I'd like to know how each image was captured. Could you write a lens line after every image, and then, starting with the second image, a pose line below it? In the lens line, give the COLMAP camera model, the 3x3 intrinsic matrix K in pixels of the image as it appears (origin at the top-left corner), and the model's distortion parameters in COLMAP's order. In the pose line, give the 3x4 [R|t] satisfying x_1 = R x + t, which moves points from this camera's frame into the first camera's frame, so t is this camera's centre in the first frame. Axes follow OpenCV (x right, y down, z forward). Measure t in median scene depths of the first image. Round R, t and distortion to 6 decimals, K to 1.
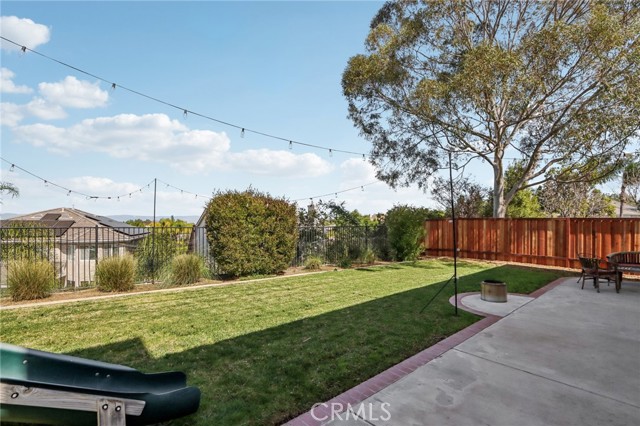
lens RADIAL K [[297.0, 0, 323.0], [0, 297.0, 217.3], [0, 0, 1]] dist [-0.010059, 0.000555]
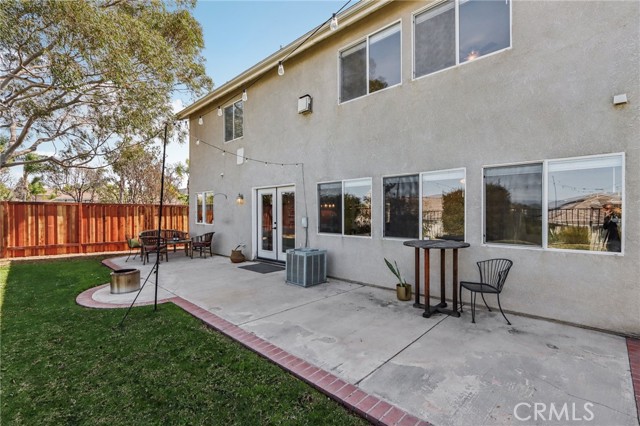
lens RADIAL K [[297.0, 0, 322.4], [0, 297.0, 213.1], [0, 0, 1]] dist [-0.010059, 0.000555]
pose [[-0.089029, -0.007702, 0.995999, -0.214746], [-0.017375, 0.999830, 0.006178, 0.017578], [-0.995877, -0.016755, -0.089148, 0.292851]]
